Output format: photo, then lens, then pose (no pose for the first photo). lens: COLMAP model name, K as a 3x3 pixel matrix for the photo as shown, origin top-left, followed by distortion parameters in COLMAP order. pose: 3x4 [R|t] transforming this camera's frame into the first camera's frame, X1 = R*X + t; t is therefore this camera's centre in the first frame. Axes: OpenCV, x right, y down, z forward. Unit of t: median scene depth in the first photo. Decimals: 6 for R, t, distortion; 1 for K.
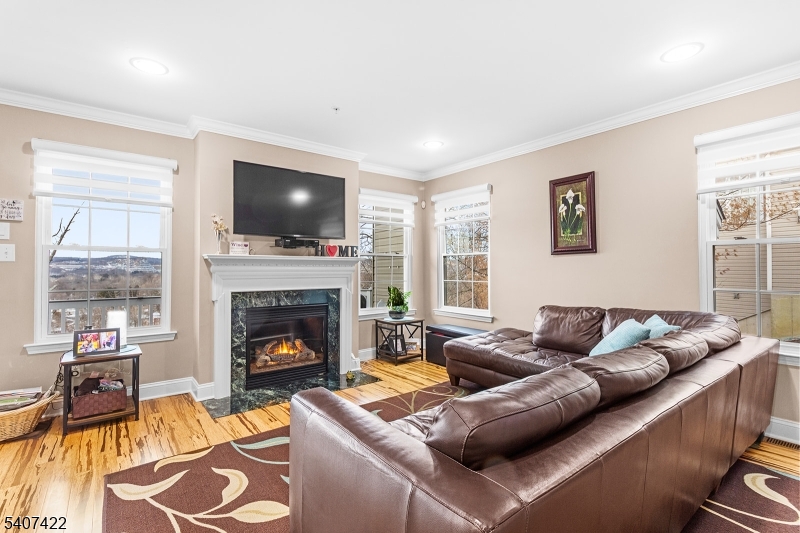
lens RADIAL K [[372.6, 0, 396.5], [0, 372.6, 265.3], [0, 0, 1]] dist [0.000607, 0.000593]
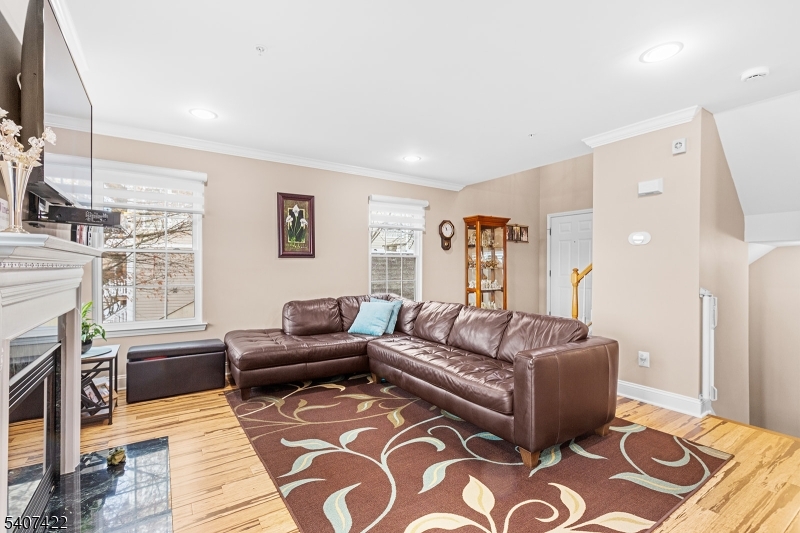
lens RADIAL K [[372.6, 0, 396.5], [0, 372.6, 265.3], [0, 0, 1]] dist [0.000607, 0.000593]
pose [[0.085084, 0.004731, 0.996363, -0.722604], [-0.012208, 0.999919, -0.003705, -0.005068], [-0.996299, -0.011849, 0.085135, 0.565555]]
